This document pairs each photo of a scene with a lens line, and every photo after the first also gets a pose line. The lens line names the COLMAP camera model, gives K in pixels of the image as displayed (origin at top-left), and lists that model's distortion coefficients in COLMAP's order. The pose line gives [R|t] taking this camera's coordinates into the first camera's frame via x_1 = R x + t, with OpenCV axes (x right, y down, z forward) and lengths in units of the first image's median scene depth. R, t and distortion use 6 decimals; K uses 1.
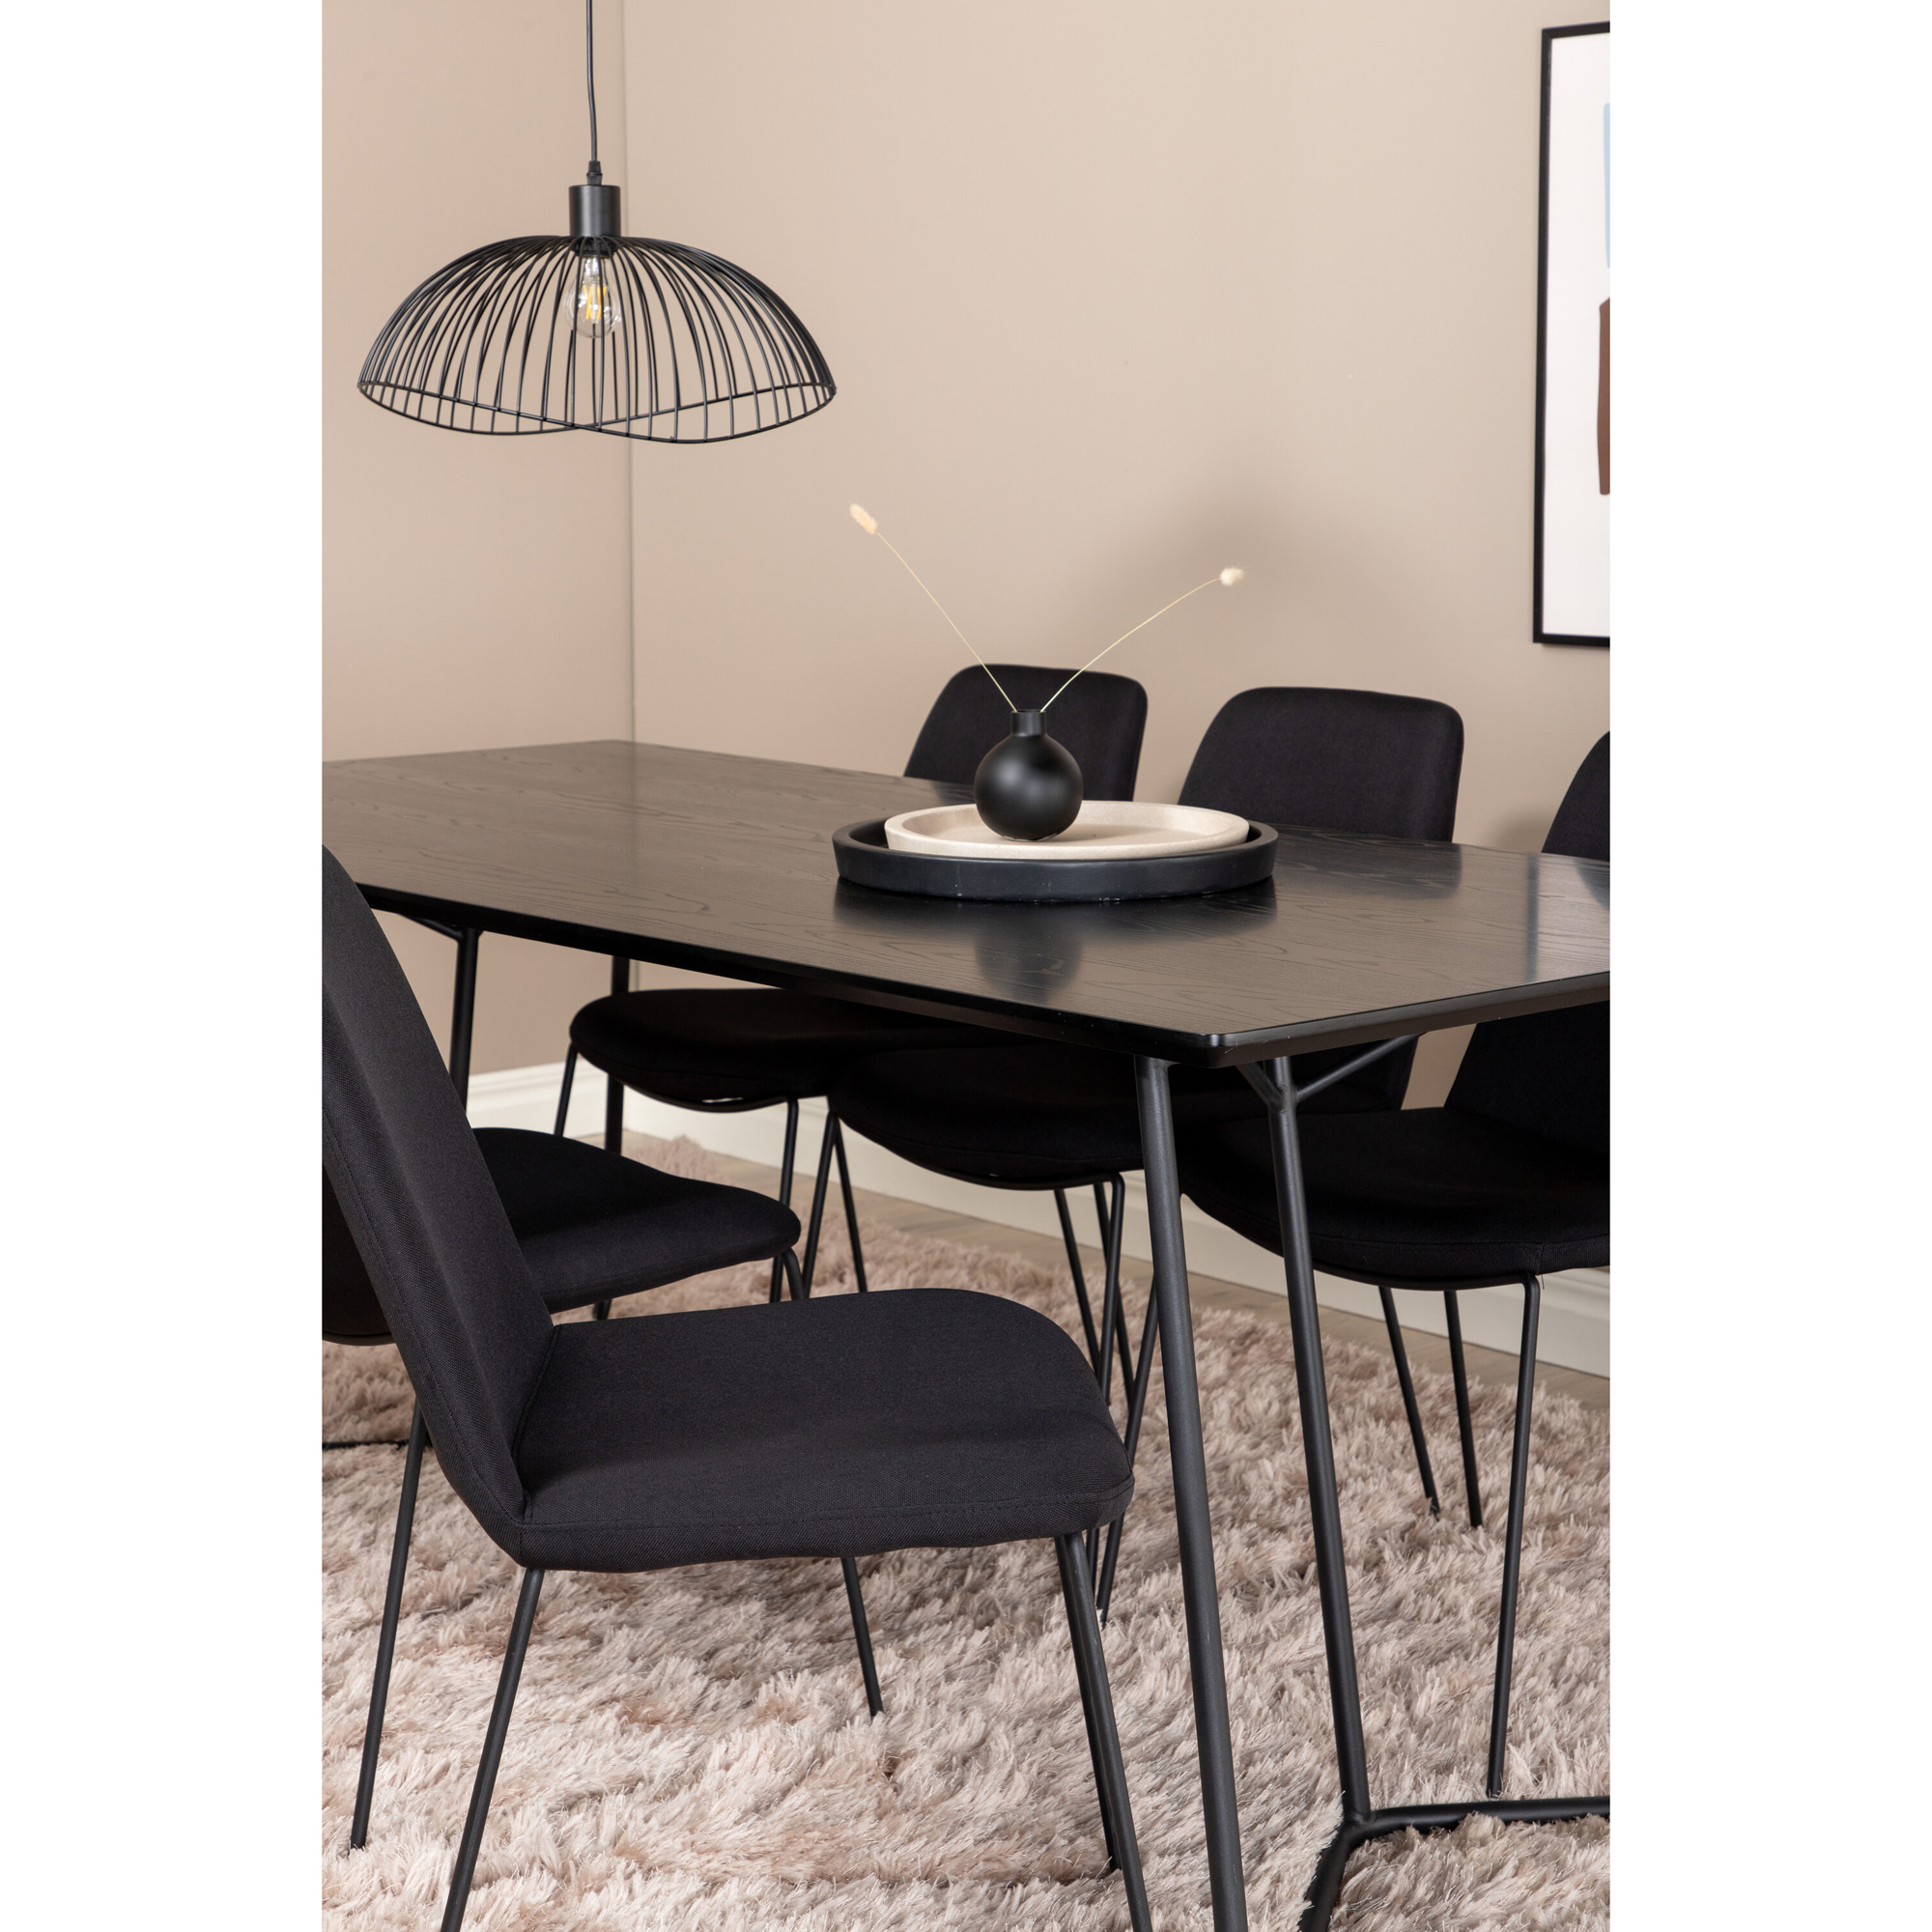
lens RADIAL K [[4625.3, 0, 966.0], [0, 4625.3, 966.0], [0, 0, 1]] dist [-0.041688, 0.838670]
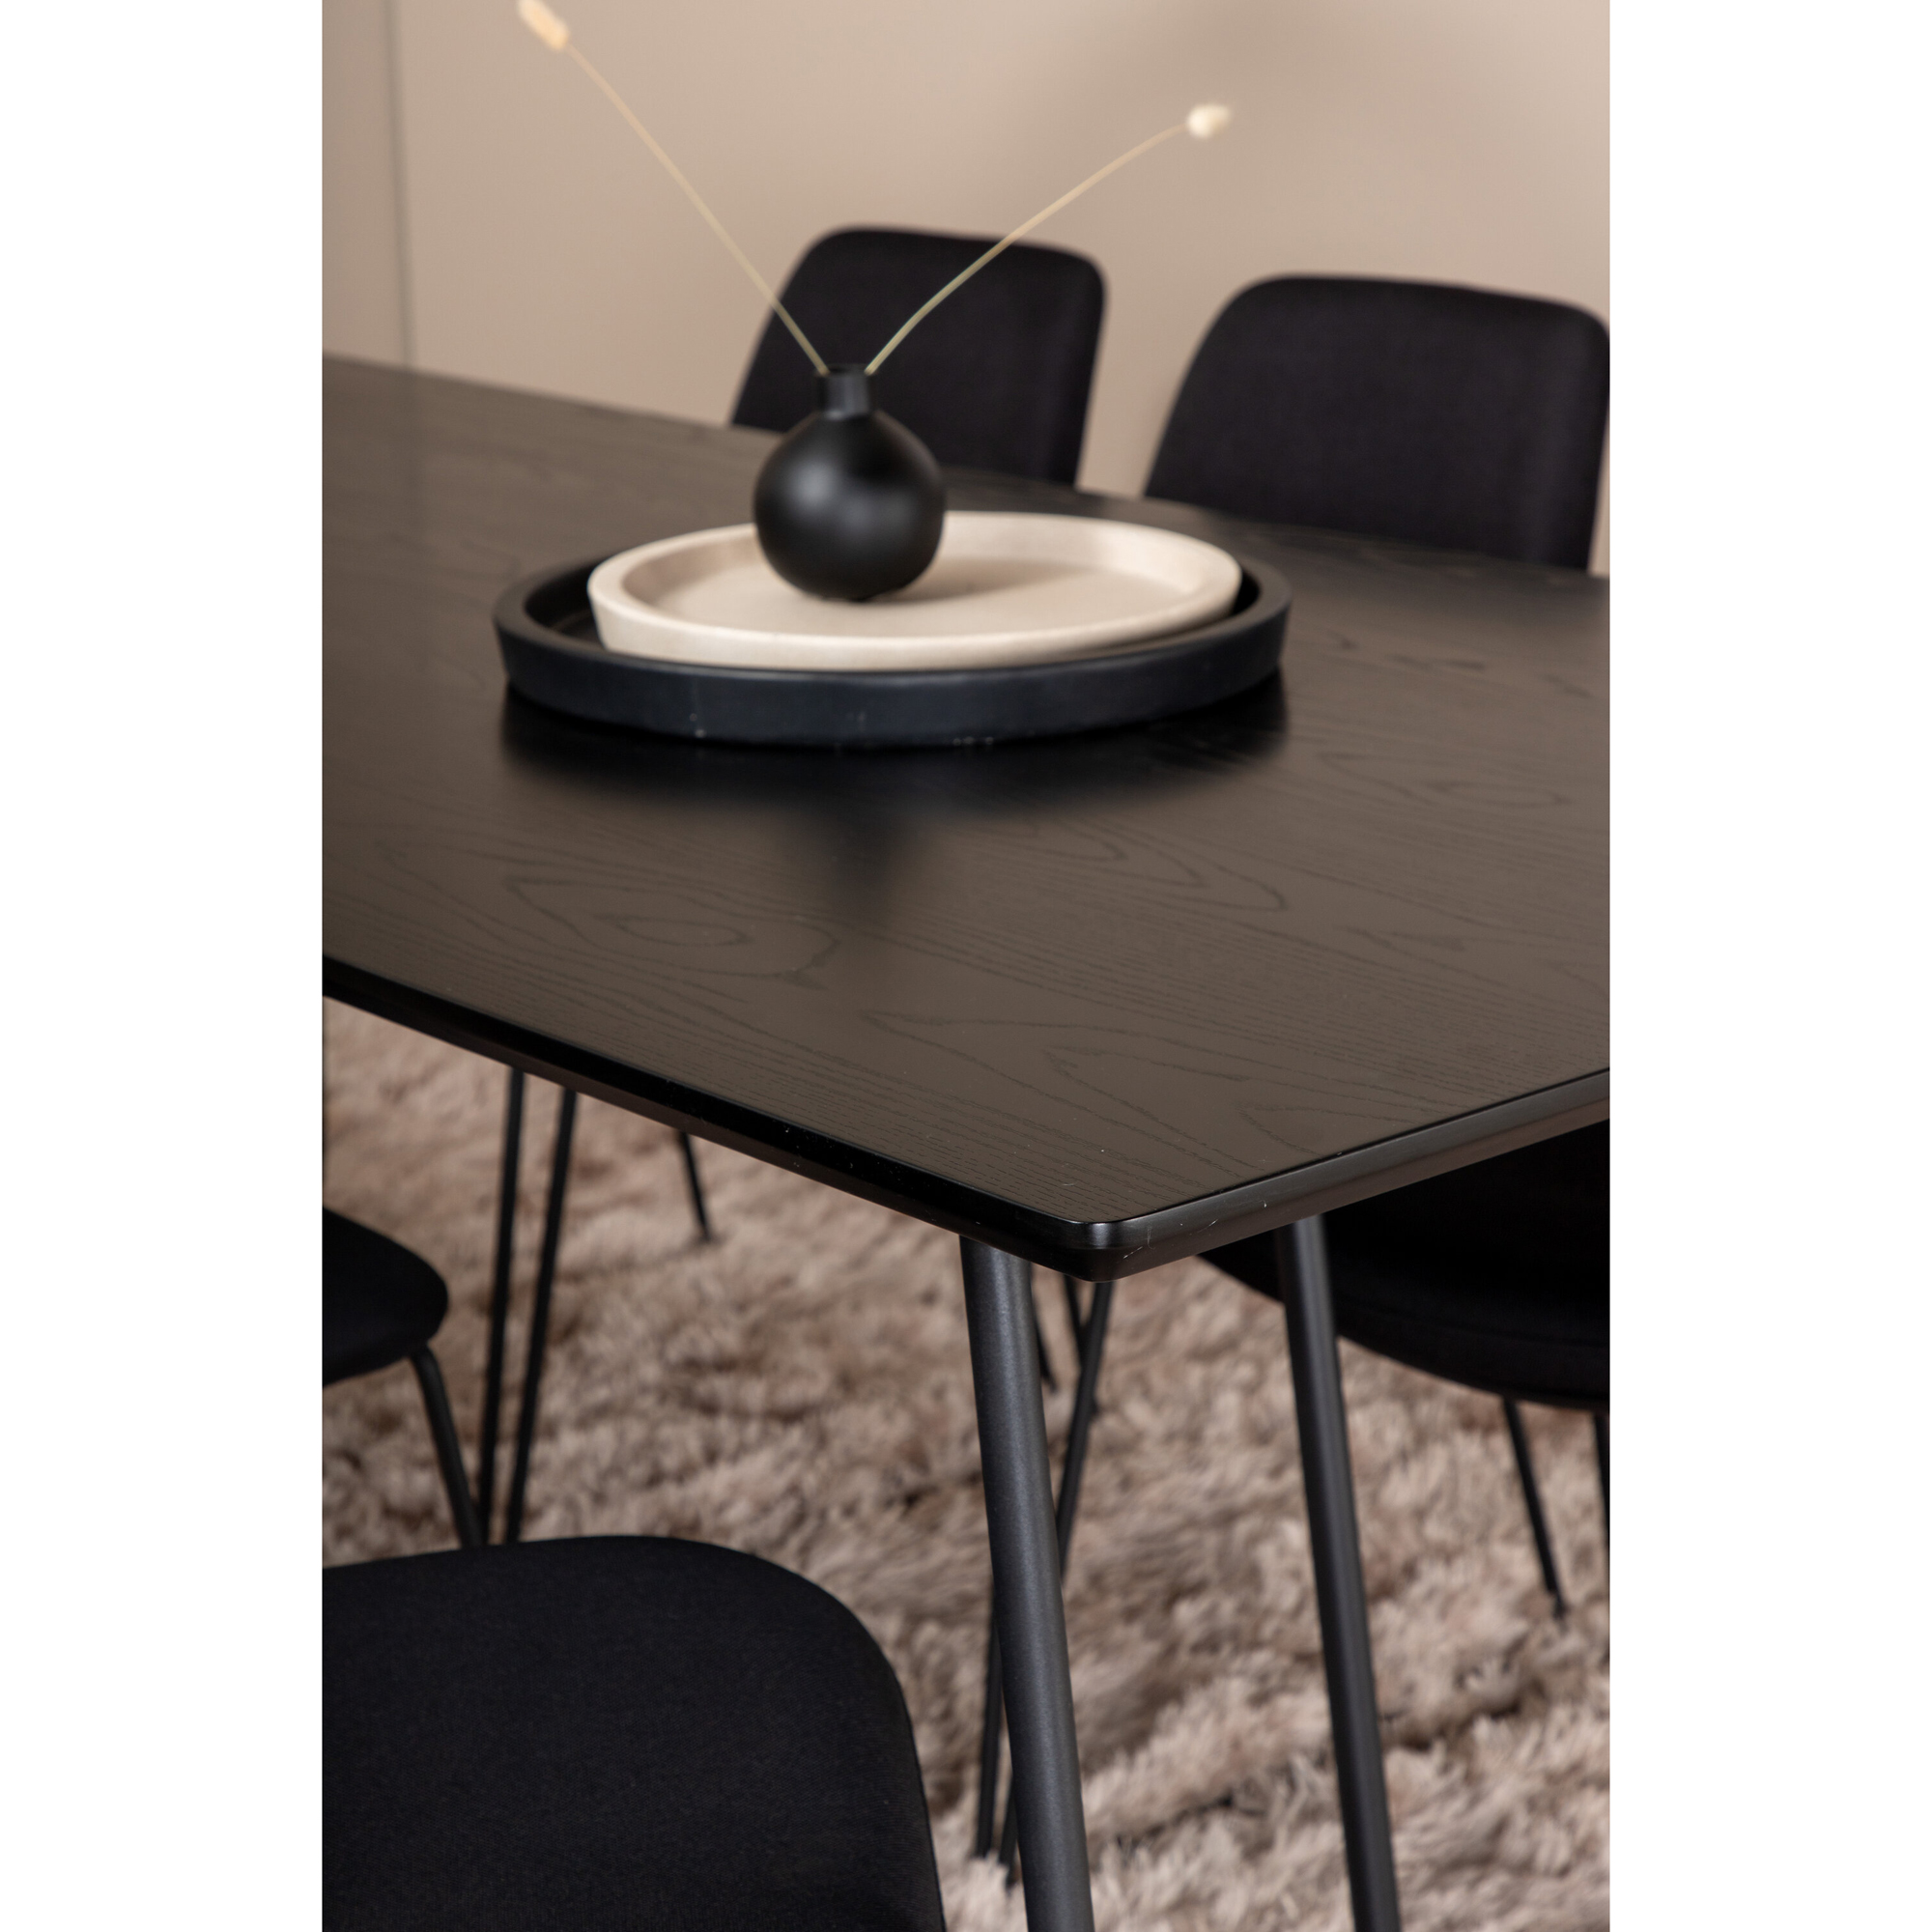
lens RADIAL K [[4517.9, 0, 966.9], [0, 4517.9, 1064.8], [0, 0, 1]] dist [-0.270286, 4.095953]
pose [[0.999610, -0.008639, -0.026554, 0.040304], [0.012557, 0.988436, 0.151118, -0.052246], [0.024942, -0.151393, 0.988159, 0.430400]]
